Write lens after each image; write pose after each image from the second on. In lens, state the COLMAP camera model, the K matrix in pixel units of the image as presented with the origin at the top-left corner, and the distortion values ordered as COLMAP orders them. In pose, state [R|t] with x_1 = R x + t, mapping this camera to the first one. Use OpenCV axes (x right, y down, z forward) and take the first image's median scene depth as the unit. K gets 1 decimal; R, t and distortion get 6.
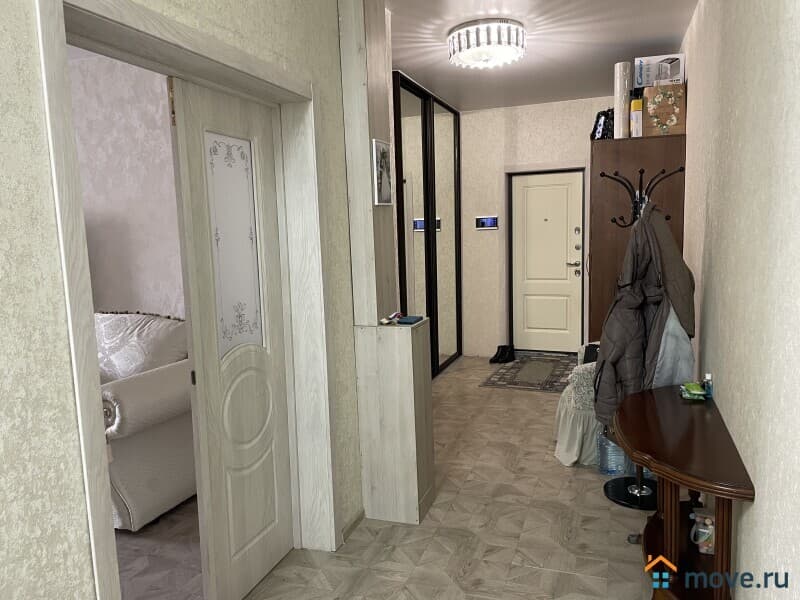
lens RADIAL K [[596.4, 0, 397.5], [0, 596.4, 303.3], [0, 0, 1]] dist [0.015159, 0.000933]
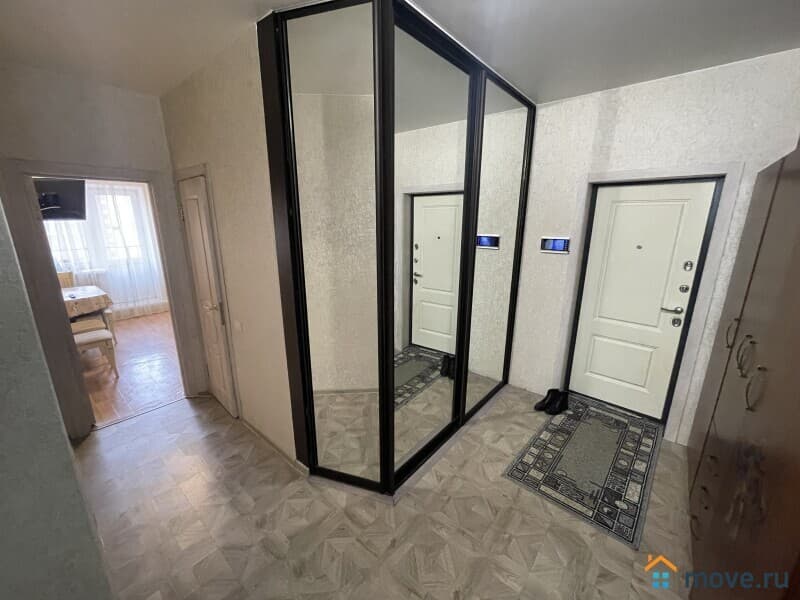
lens RADIAL K [[321.0, 0, 401.3], [0, 321.0, 300.7], [0, 0, 1]] dist [-0.006053, 0.000564]
pose [[0.939613, 0.115761, -0.322066, 0.103307], [-0.071050, 0.986536, 0.147308, -0.111513], [0.334782, -0.115529, 0.935187, 0.511056]]
